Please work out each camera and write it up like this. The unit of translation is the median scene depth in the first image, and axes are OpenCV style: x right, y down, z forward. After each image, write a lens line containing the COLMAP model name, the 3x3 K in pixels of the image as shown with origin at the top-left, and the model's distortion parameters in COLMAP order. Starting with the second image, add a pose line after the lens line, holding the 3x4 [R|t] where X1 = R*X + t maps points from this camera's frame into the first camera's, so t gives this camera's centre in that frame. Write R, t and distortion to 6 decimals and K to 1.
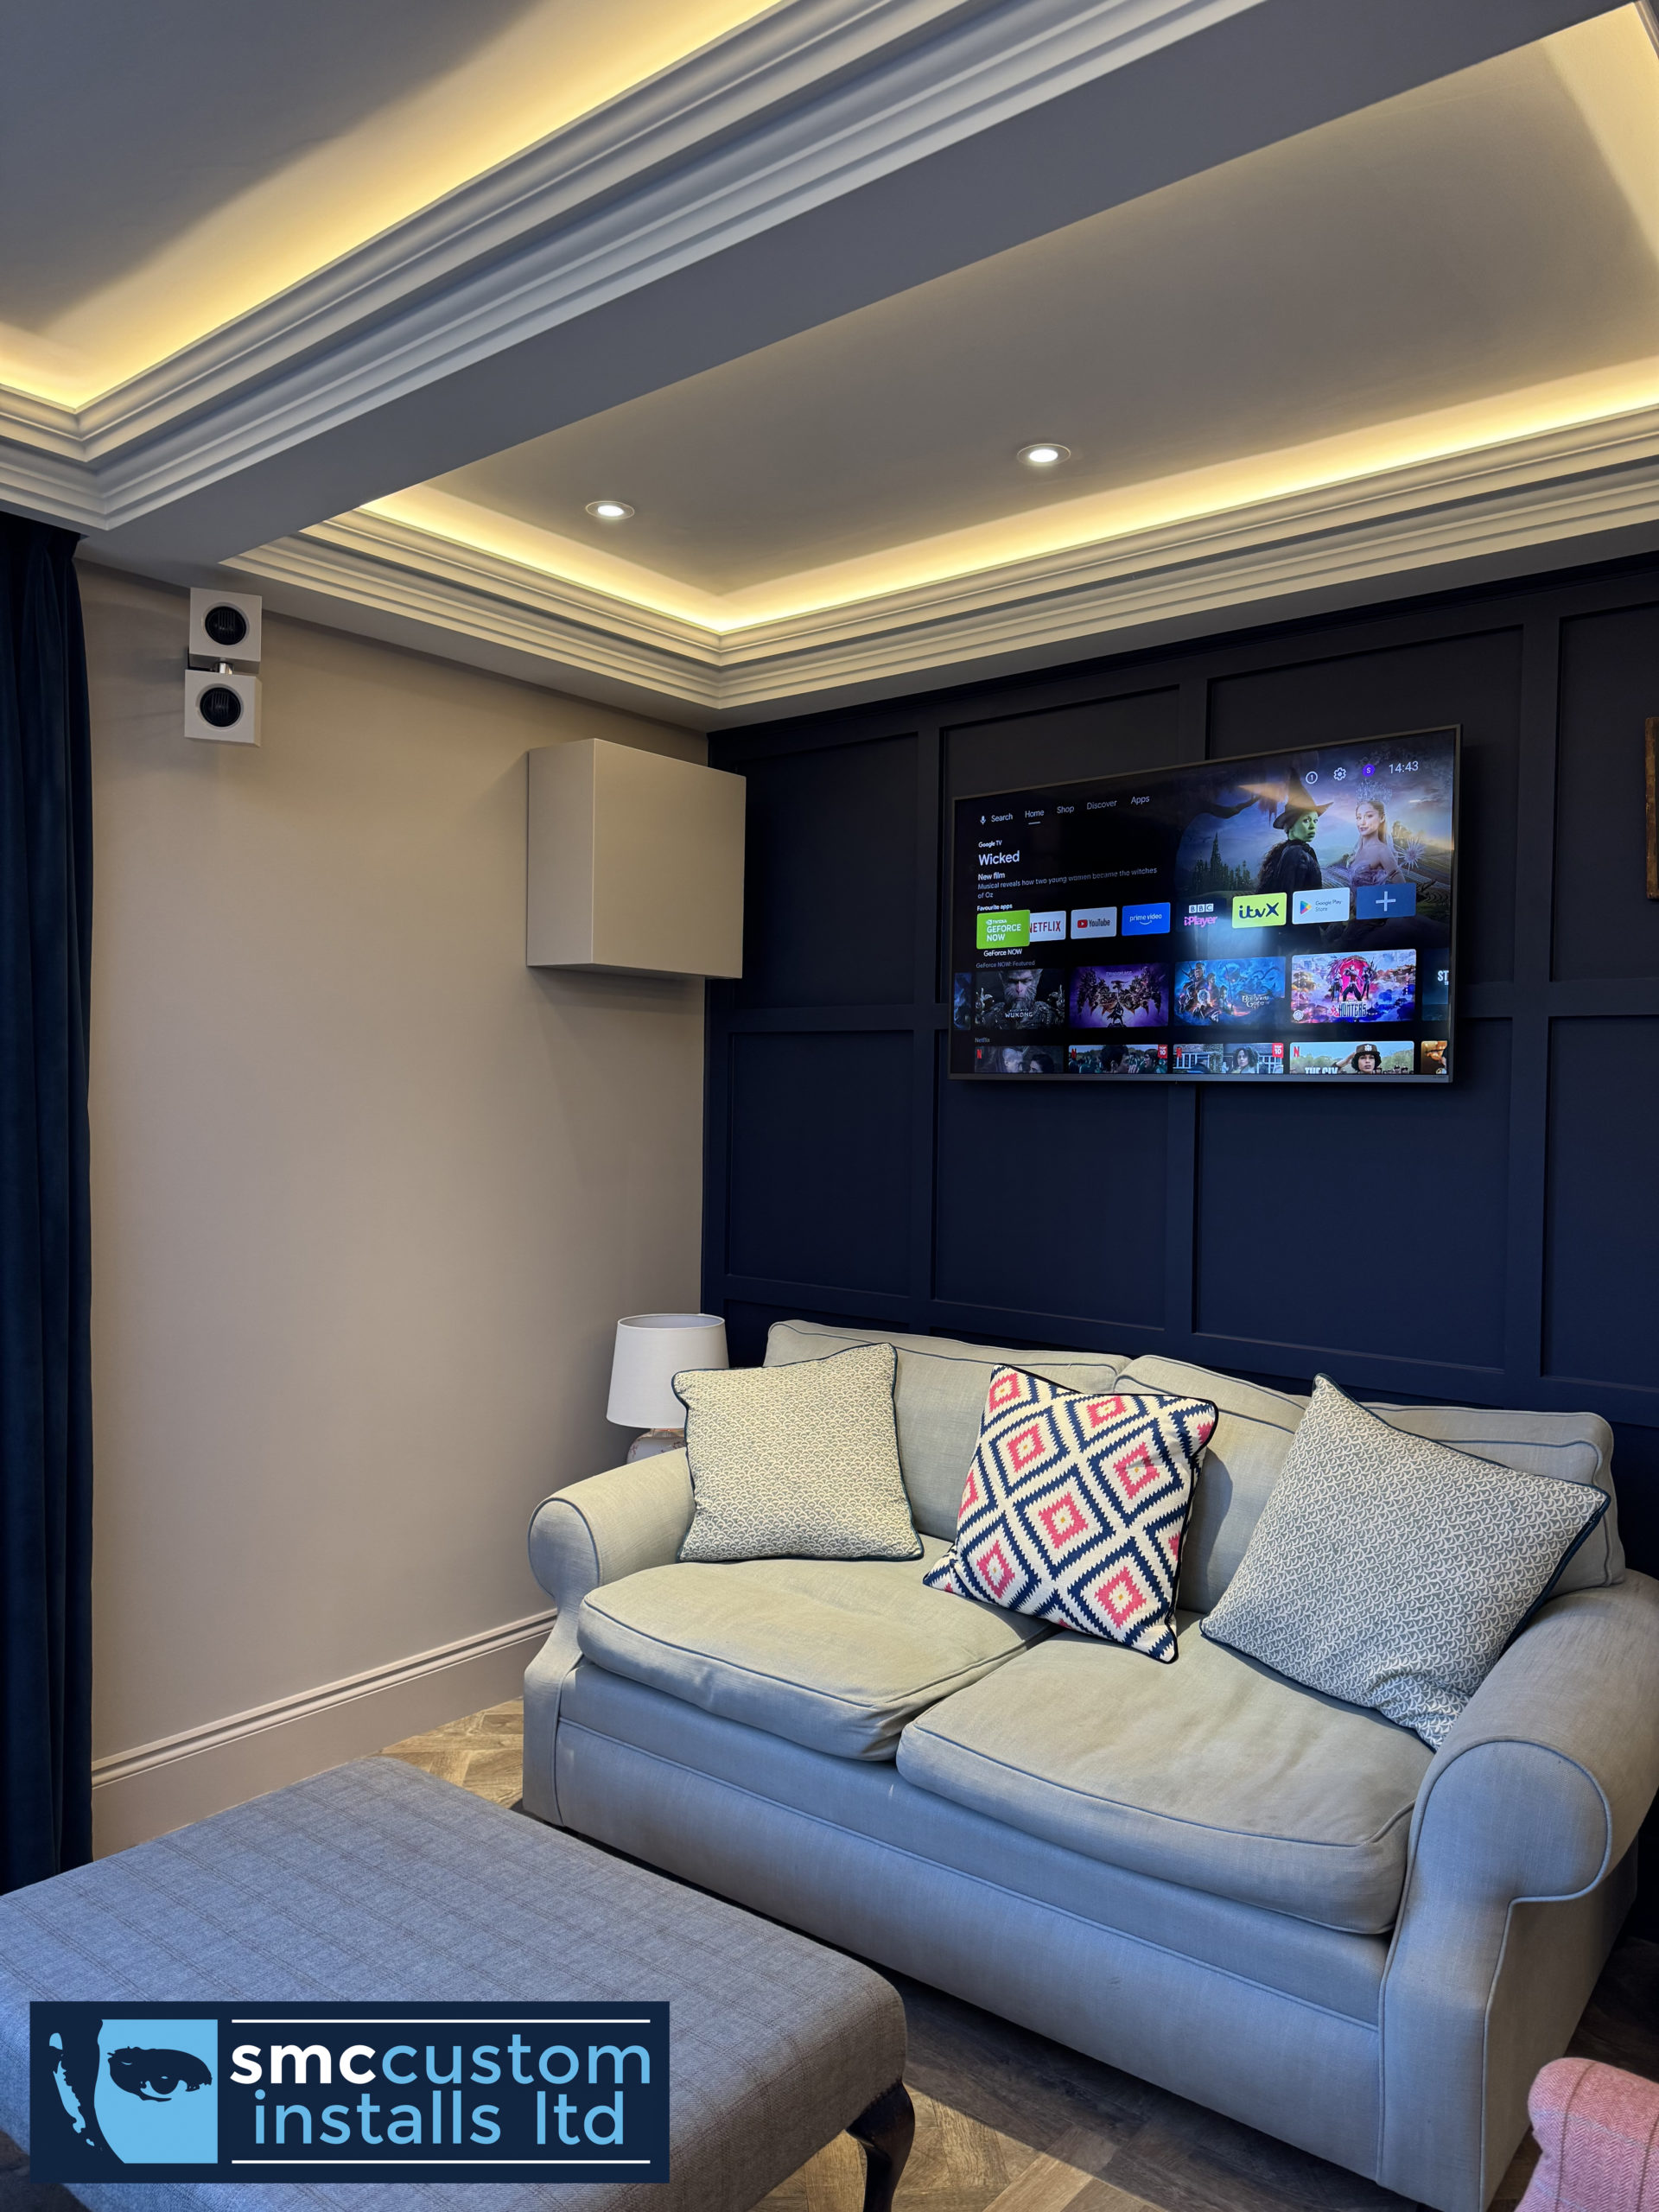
lens RADIAL K [[1547.7, 0, 828.3], [0, 1547.7, 1117.0], [0, 0, 1]] dist [0.118119, -0.173727]
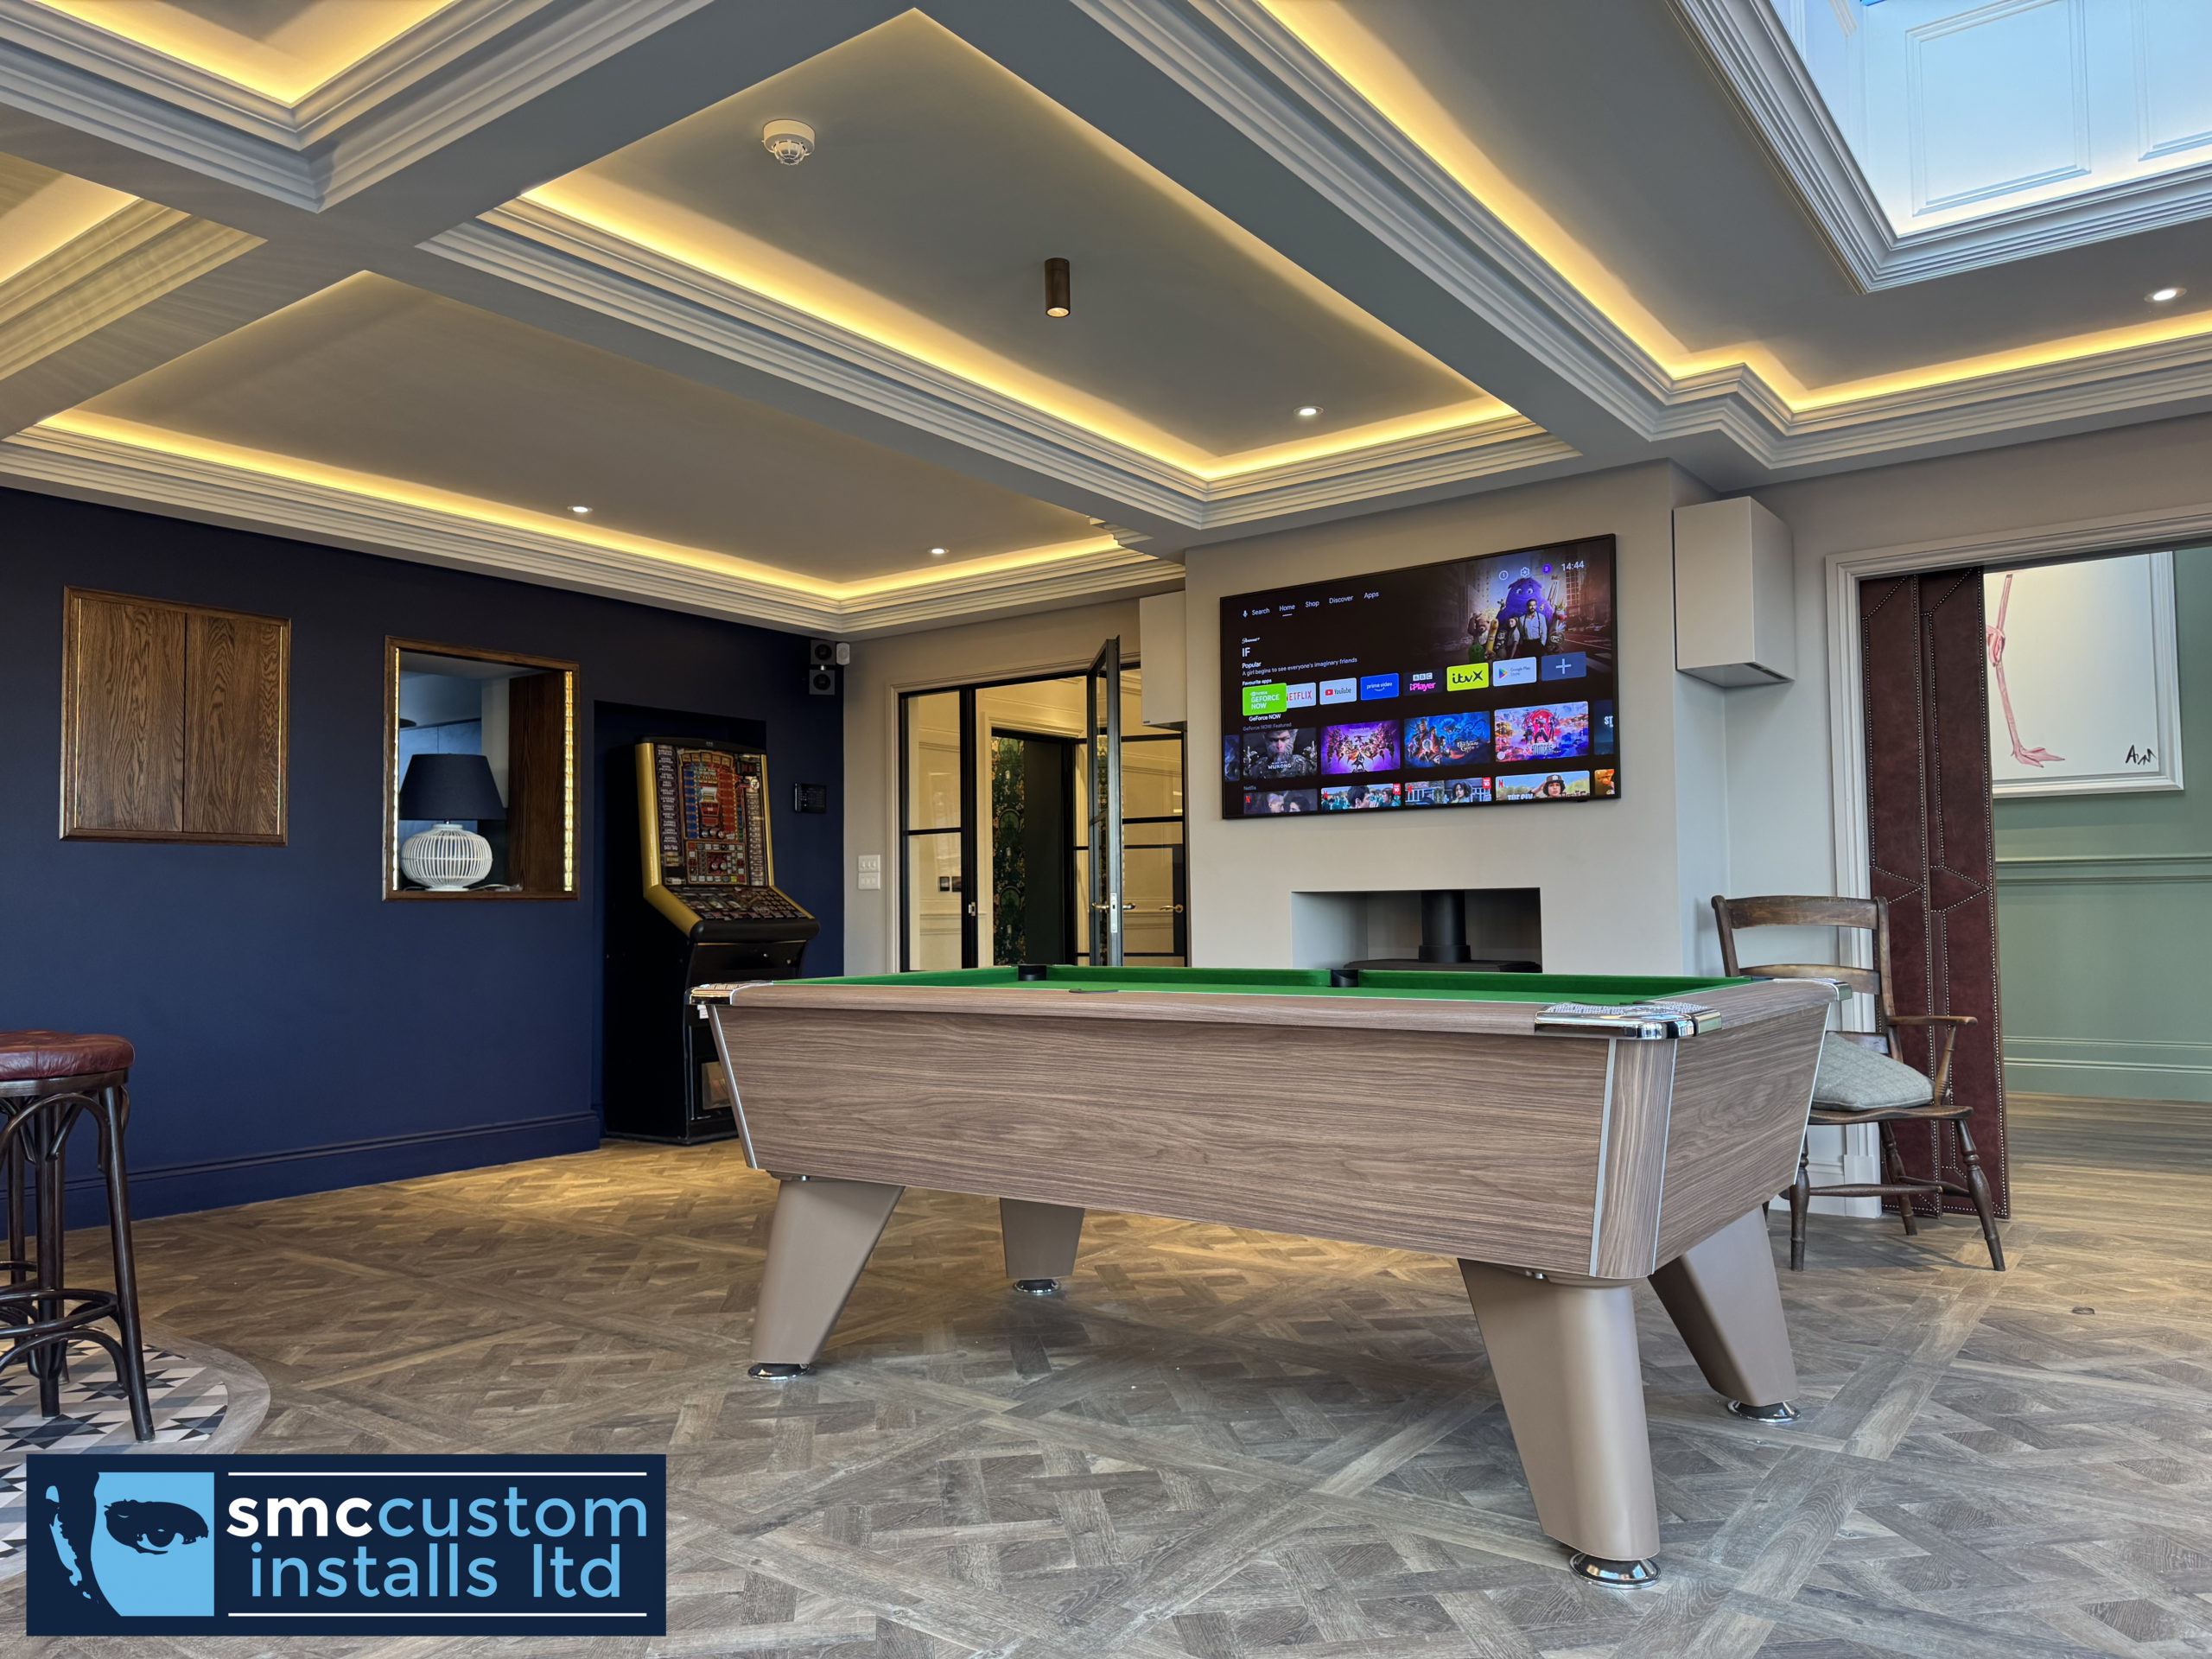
lens RADIAL K [[1547.7, 0, 1107.4], [0, 1547.7, 839.2], [0, 0, 1]] dist [0.118119, -0.173727]
pose [[0.997909, -0.020018, 0.061454, -0.103743], [0.024075, 0.997529, -0.065998, 0.079504], [-0.059981, 0.067339, 0.995926, -0.258312]]
